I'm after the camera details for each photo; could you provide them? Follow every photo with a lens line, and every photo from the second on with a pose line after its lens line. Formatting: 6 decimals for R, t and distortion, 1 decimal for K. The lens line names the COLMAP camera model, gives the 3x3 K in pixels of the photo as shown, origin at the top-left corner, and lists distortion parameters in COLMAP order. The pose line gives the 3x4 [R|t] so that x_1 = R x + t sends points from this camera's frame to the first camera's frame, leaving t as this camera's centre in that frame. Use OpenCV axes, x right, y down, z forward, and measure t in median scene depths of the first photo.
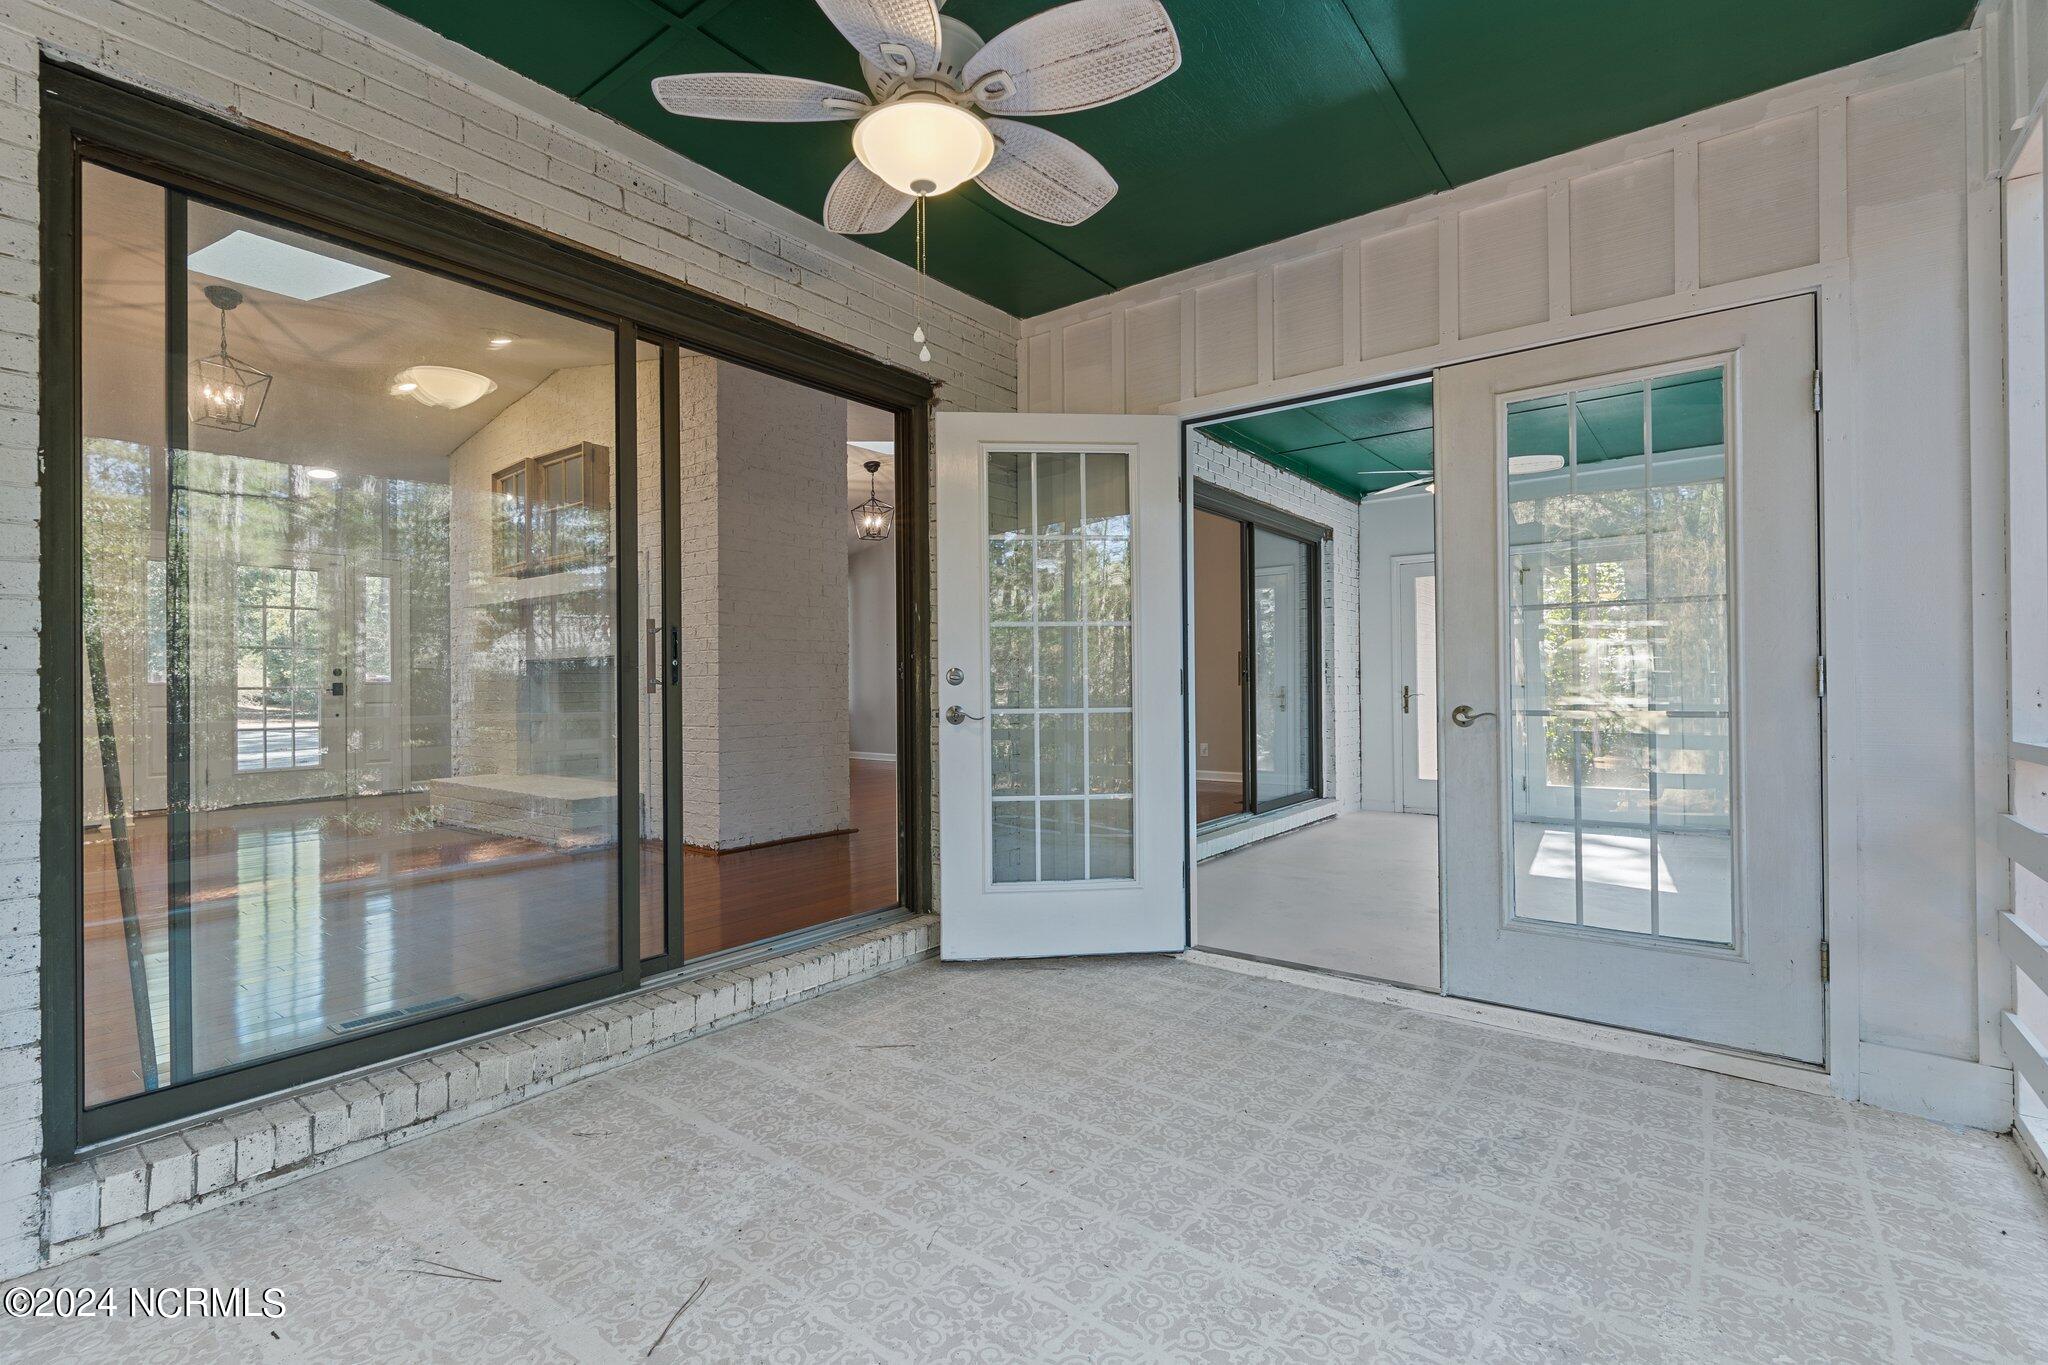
lens RADIAL K [[932.8, 0, 1021.3], [0, 932.8, 680.2], [0, 0, 1]] dist [0.002904, 0.000007]
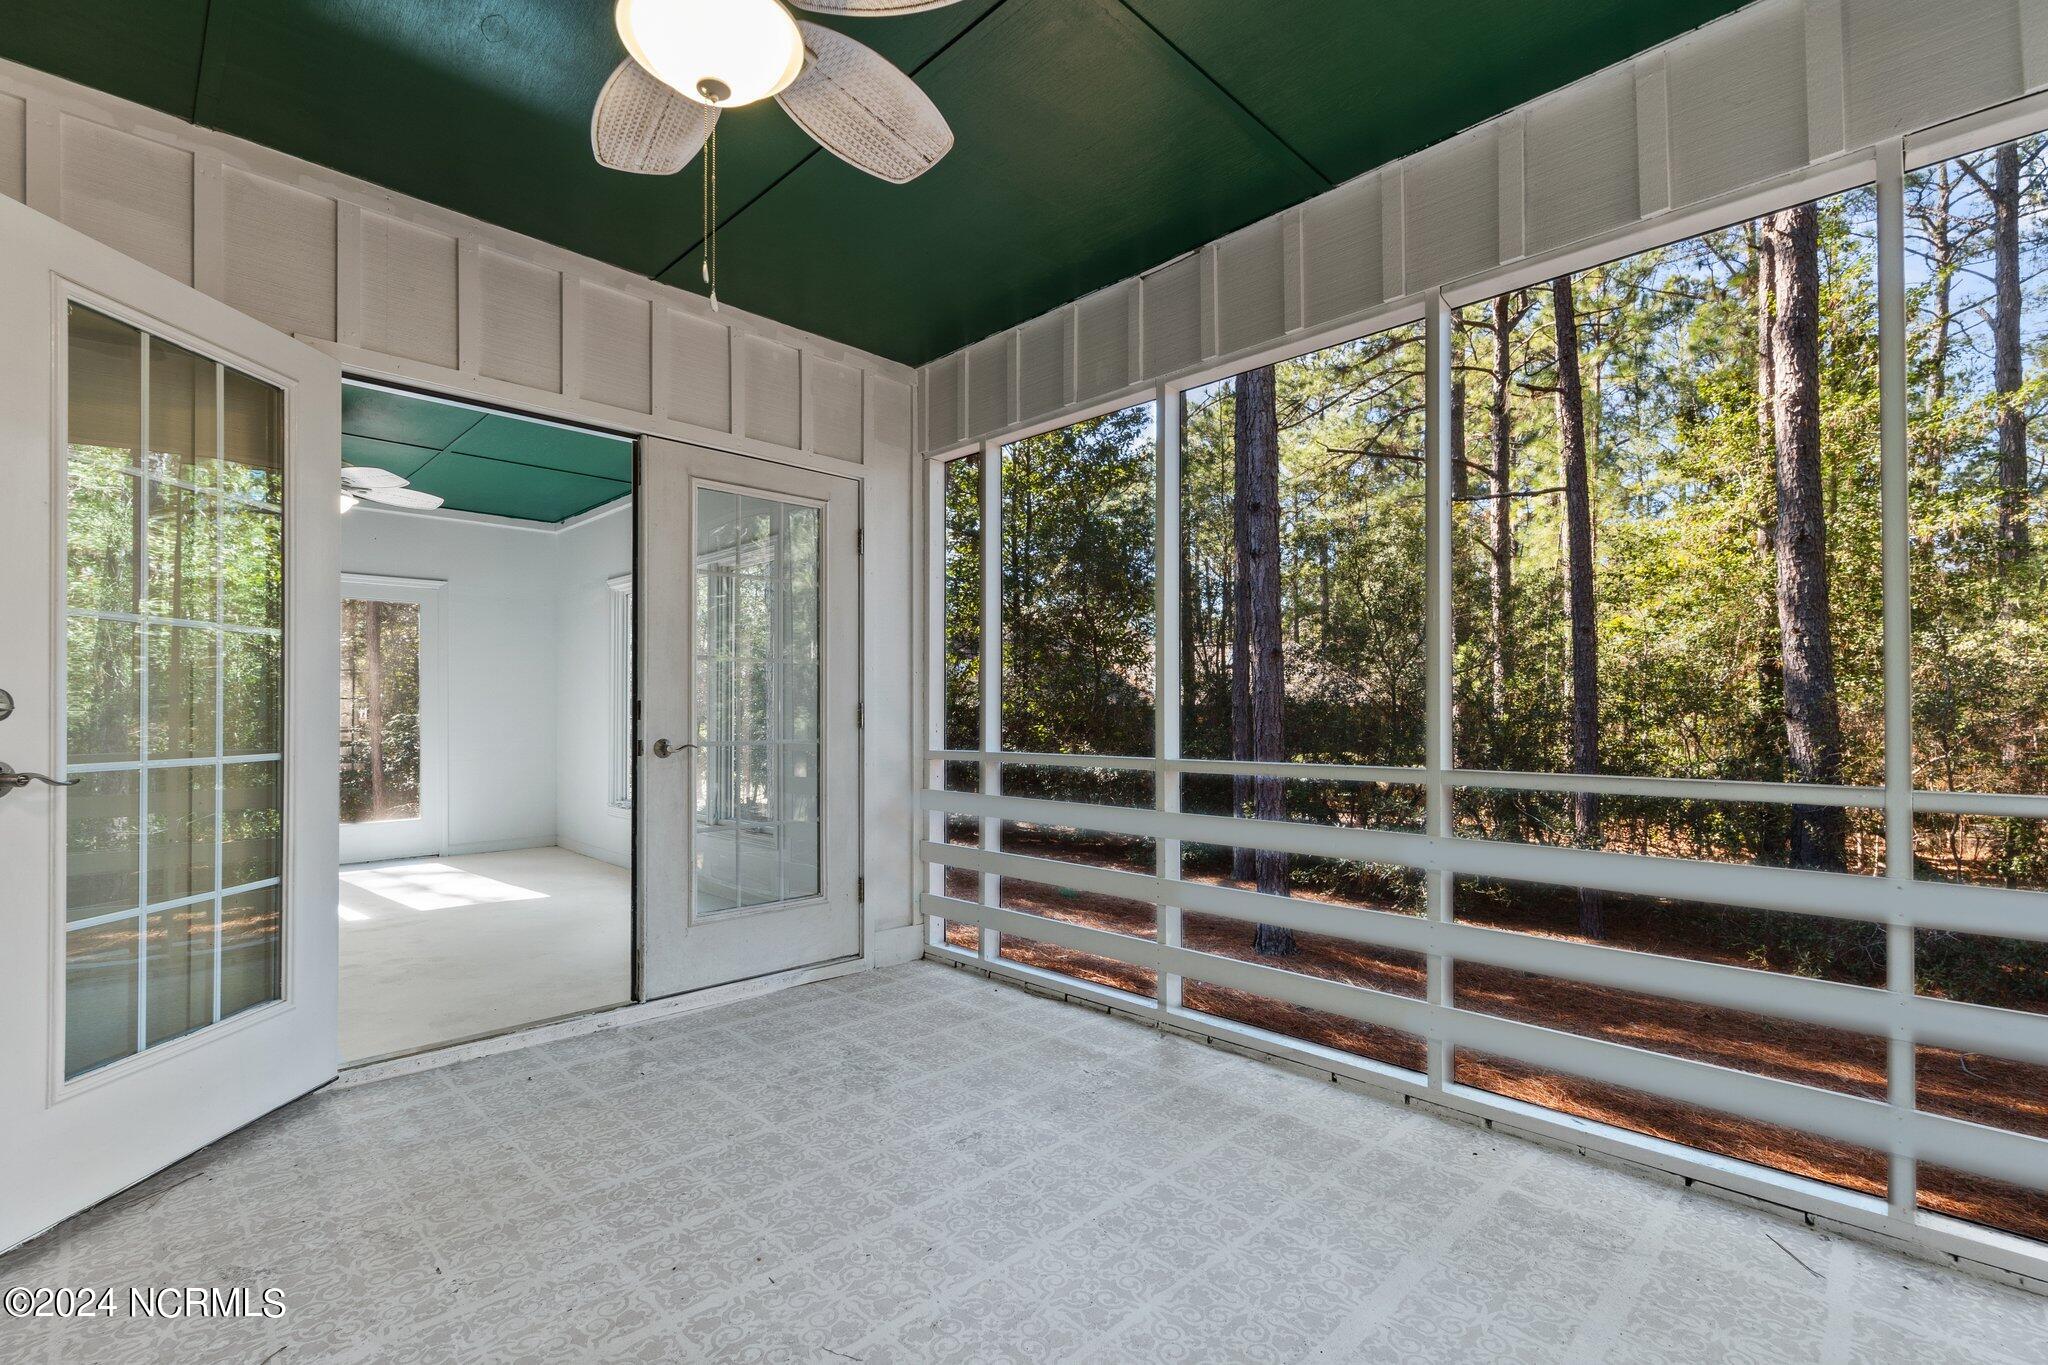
lens RADIAL K [[869.7, 0, 1020.9], [0, 869.7, 701.4], [0, 0, 1]] dist [0.006523, -0.001416]
pose [[0.154436, 0.022736, 0.987741, -0.585383], [-0.006177, 0.999738, -0.022046, 0.002617], [-0.987983, -0.002696, 0.154536, 0.468715]]
